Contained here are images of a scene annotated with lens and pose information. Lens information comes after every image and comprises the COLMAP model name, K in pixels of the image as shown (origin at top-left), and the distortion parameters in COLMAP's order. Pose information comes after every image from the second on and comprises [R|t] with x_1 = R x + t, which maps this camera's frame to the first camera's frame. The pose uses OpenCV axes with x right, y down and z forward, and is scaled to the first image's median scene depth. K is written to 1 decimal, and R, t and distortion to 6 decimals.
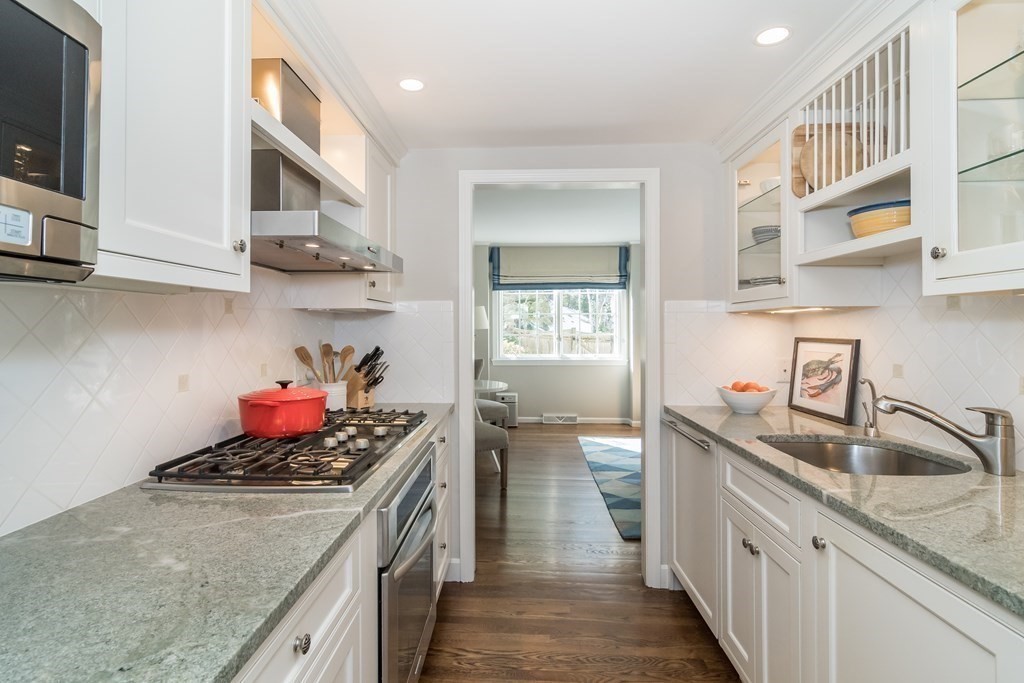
lens RADIAL K [[511.3, 0, 509.6], [0, 511.3, 334.6], [0, 0, 1]] dist [0.000160, 0.000246]
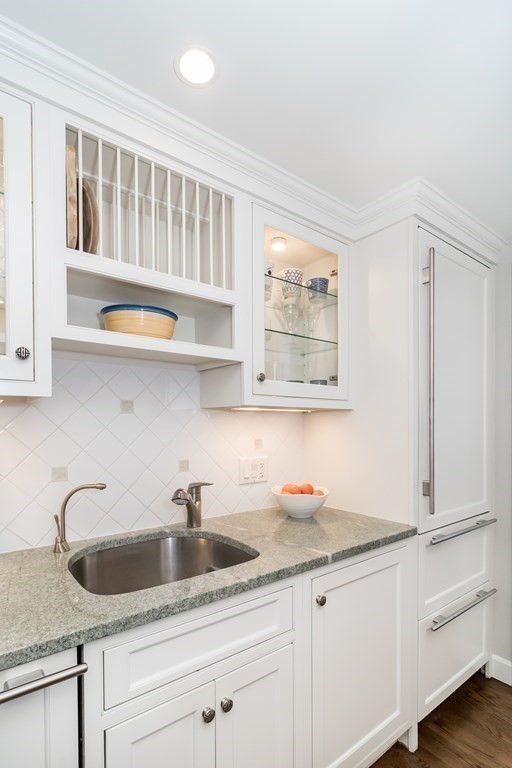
lens RADIAL K [[383.5, 0, 237.4], [0, 383.5, 432.6], [0, 0, 1]] dist [0.000160, 0.000246]
pose [[-0.616911, 0.002010, 0.787031, 0.000214], [0.018316, 0.999763, 0.011804, -0.011466], [-0.786820, 0.021697, -0.616801, 1.597679]]
